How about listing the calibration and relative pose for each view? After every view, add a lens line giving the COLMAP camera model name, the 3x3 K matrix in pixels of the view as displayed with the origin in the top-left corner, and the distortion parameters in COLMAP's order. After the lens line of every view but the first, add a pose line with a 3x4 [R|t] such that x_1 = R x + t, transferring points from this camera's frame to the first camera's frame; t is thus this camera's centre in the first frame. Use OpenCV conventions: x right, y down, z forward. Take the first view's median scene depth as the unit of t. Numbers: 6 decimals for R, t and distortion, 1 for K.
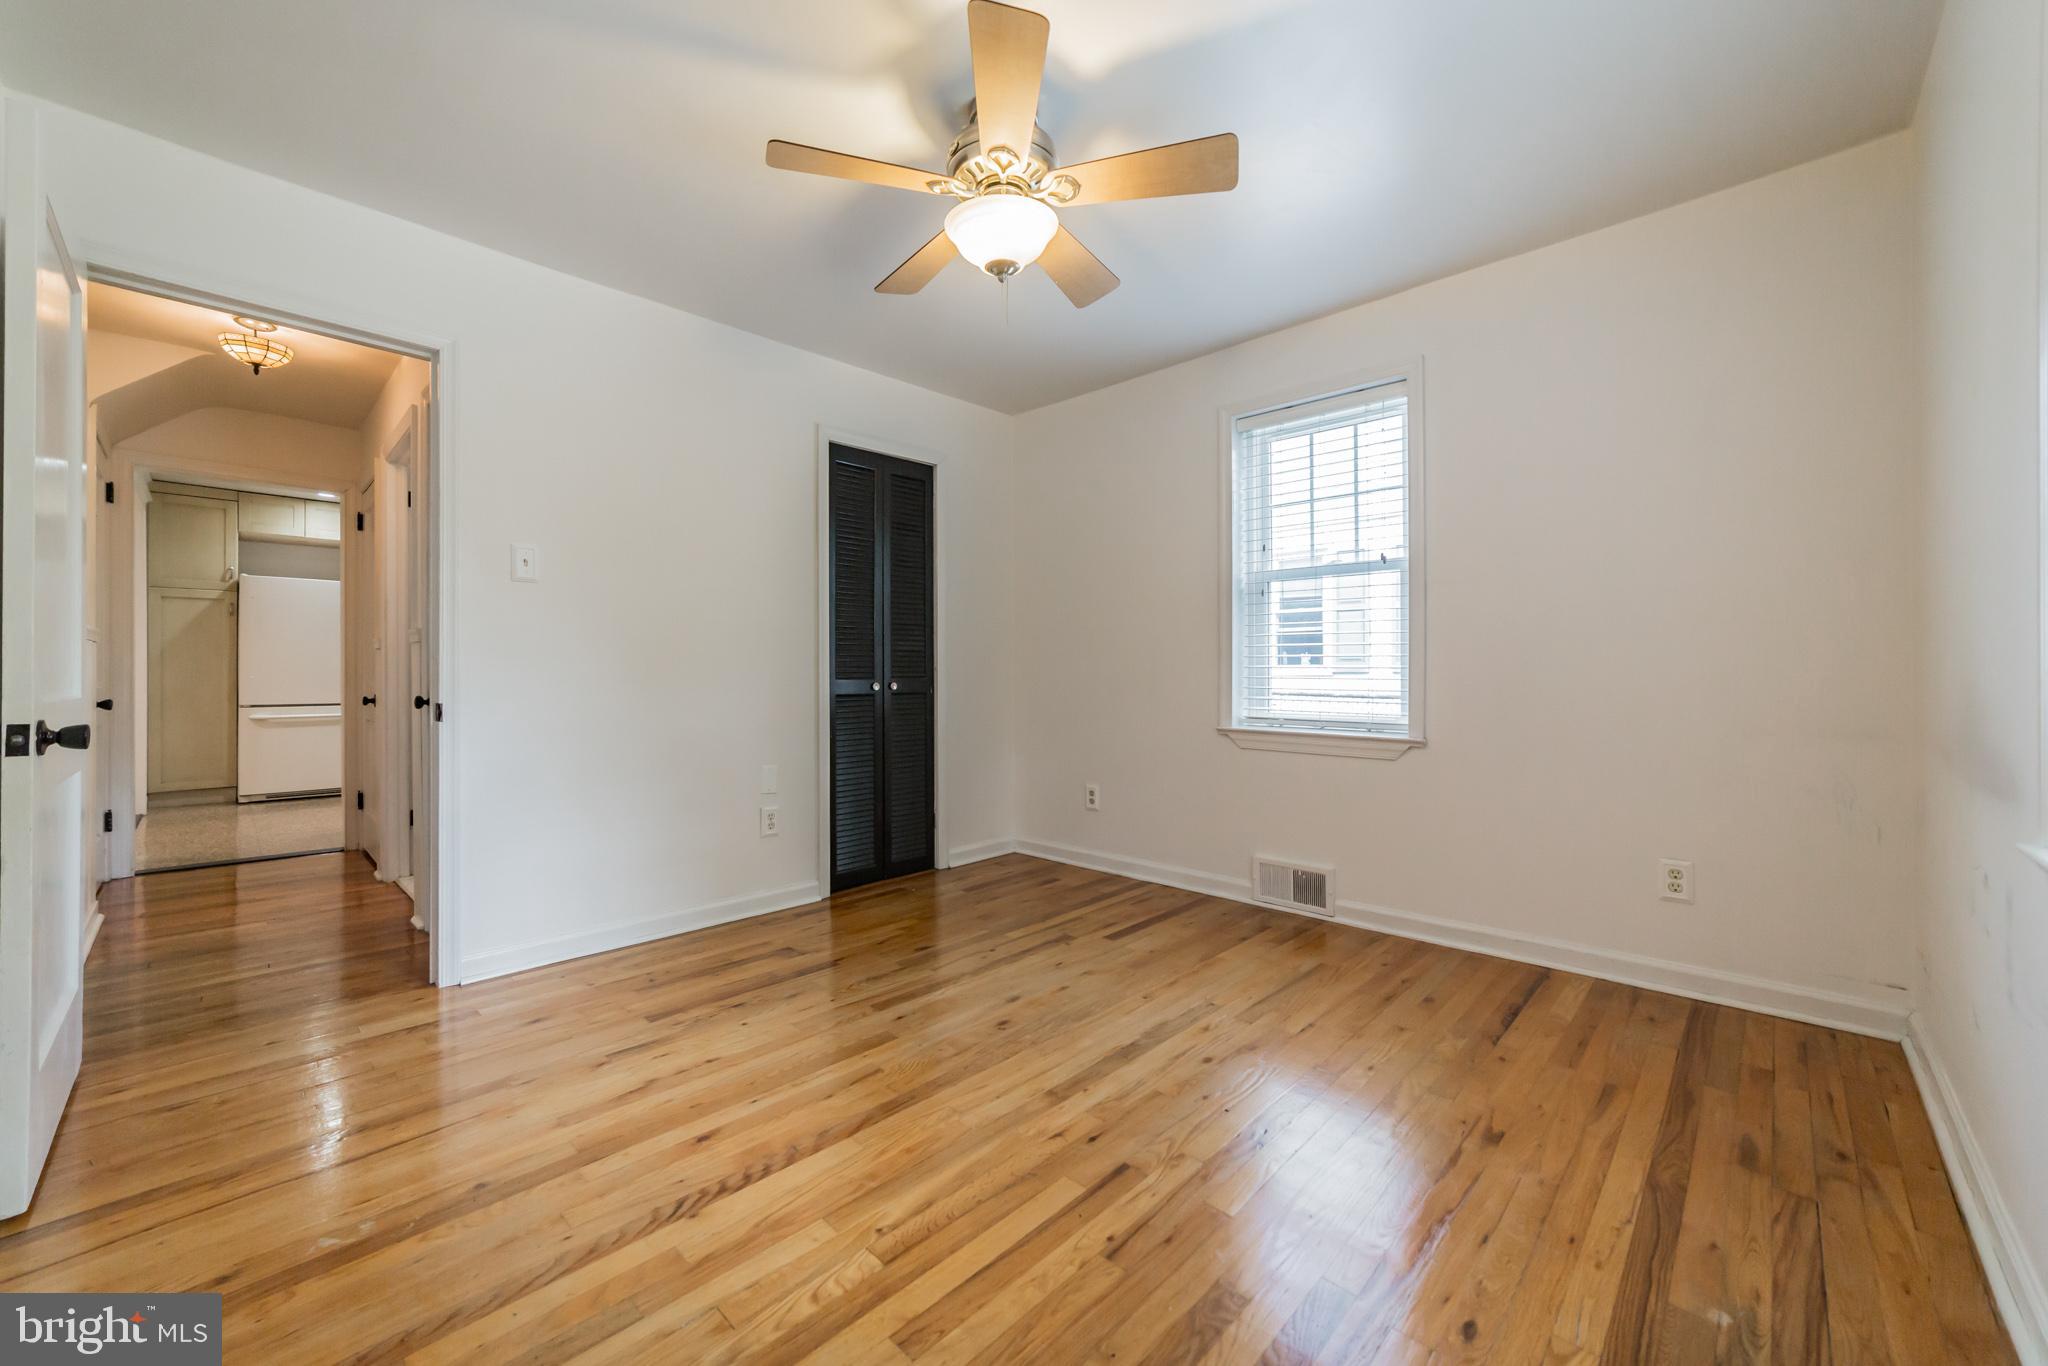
lens RADIAL K [[789.8, 0, 1019.4], [0, 789.8, 683.2], [0, 0, 1]] dist [-0.017691, 0.003214]
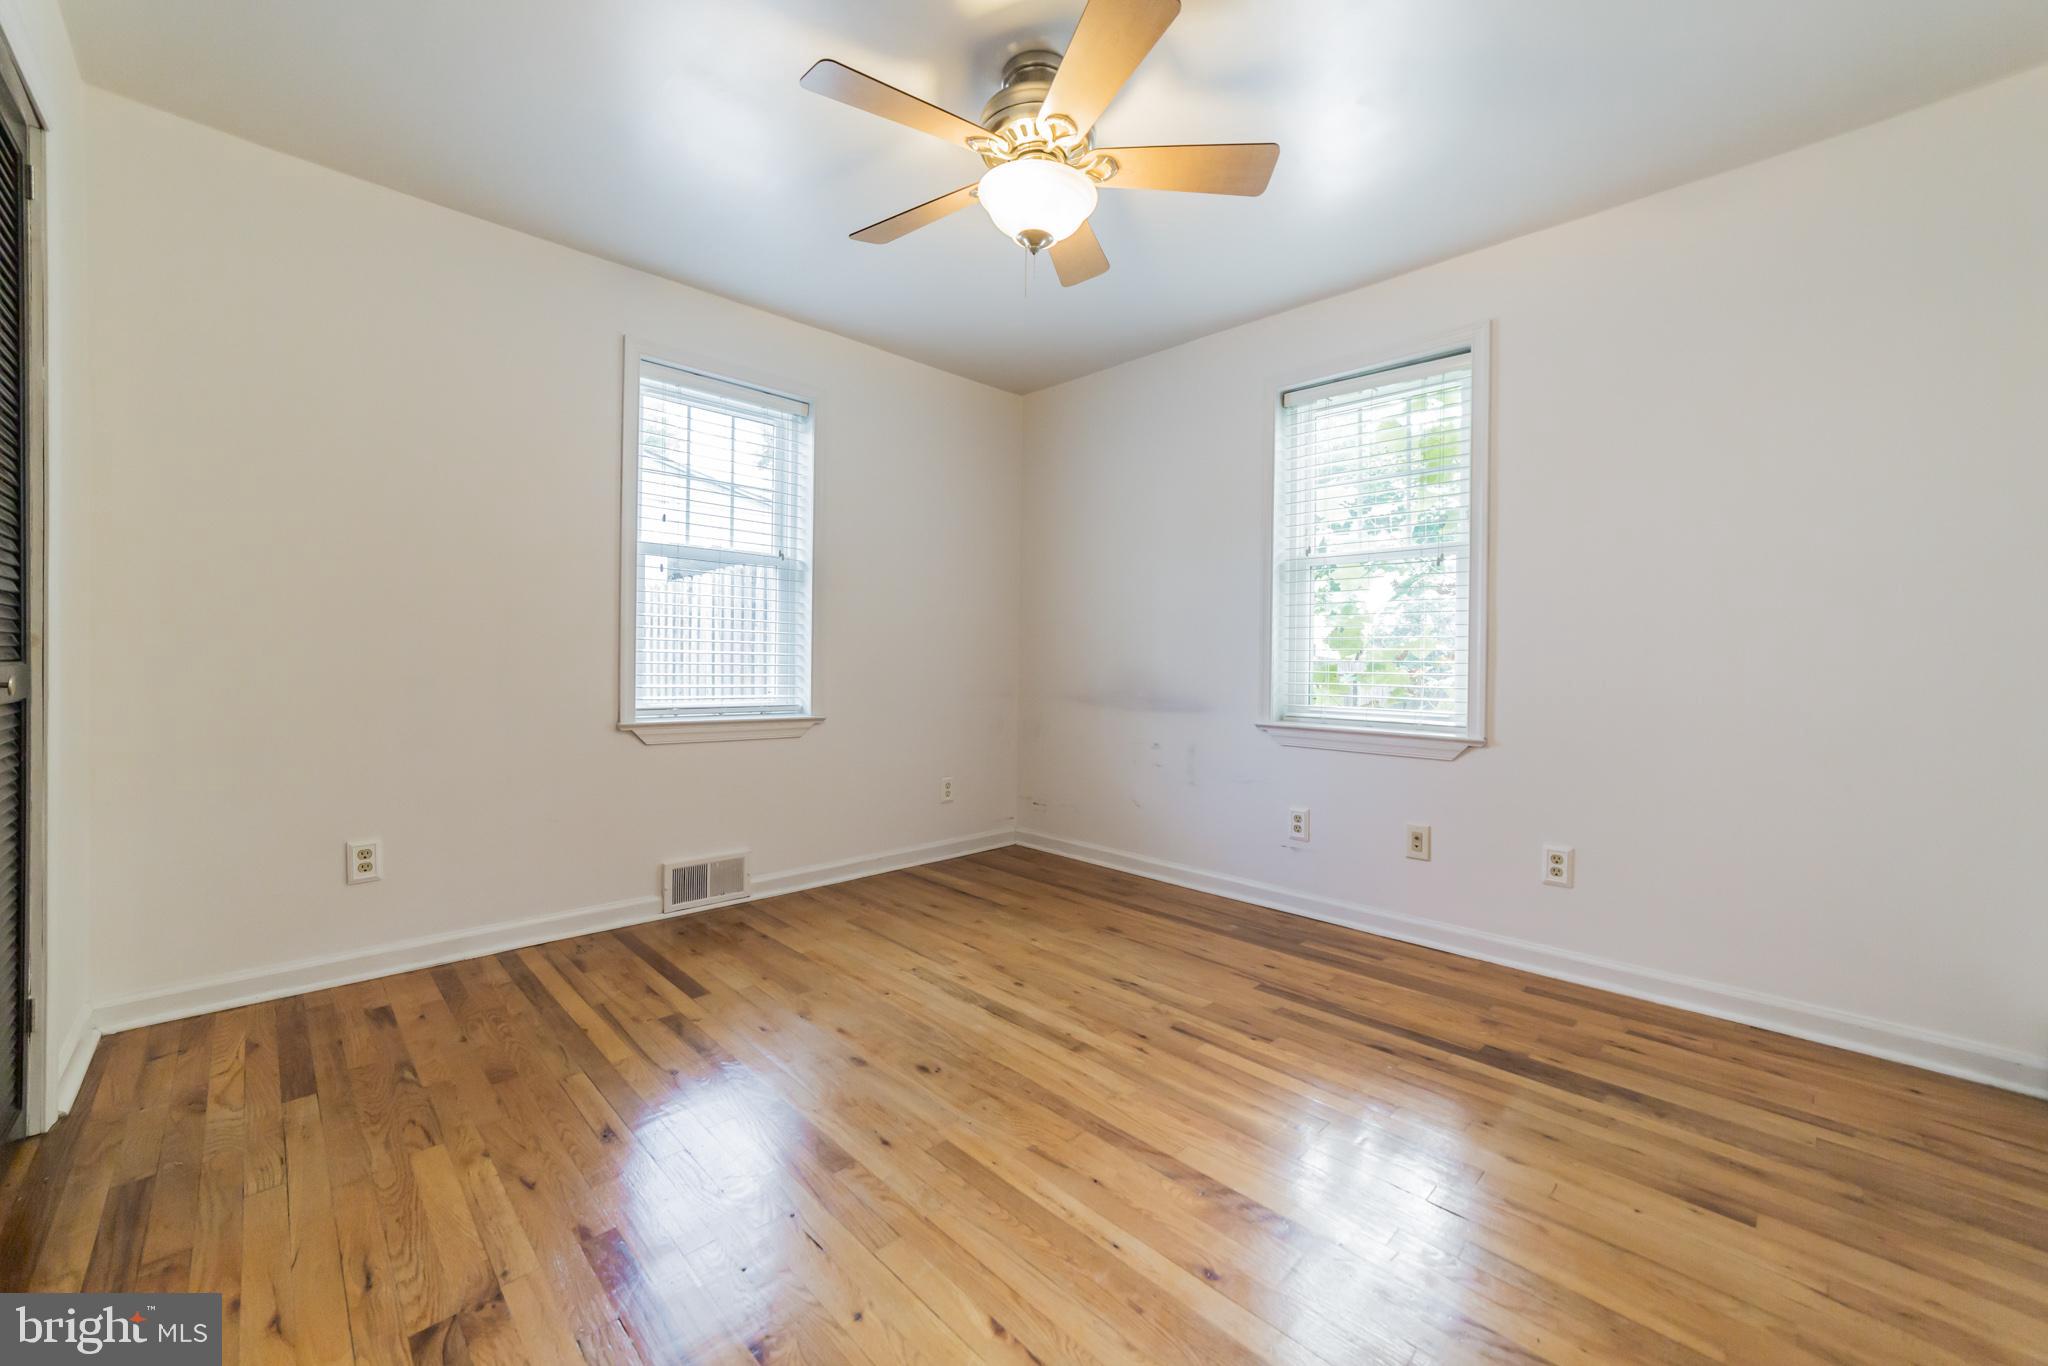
lens RADIAL K [[789.8, 0, 1021.8], [0, 789.8, 669.2], [0, 0, 1]] dist [-0.017691, 0.003214]
pose [[0.019779, -0.003216, 0.999799, -0.682058], [-0.002720, 0.999991, 0.003270, -0.004522], [-0.999801, -0.002784, 0.019770, 0.686925]]
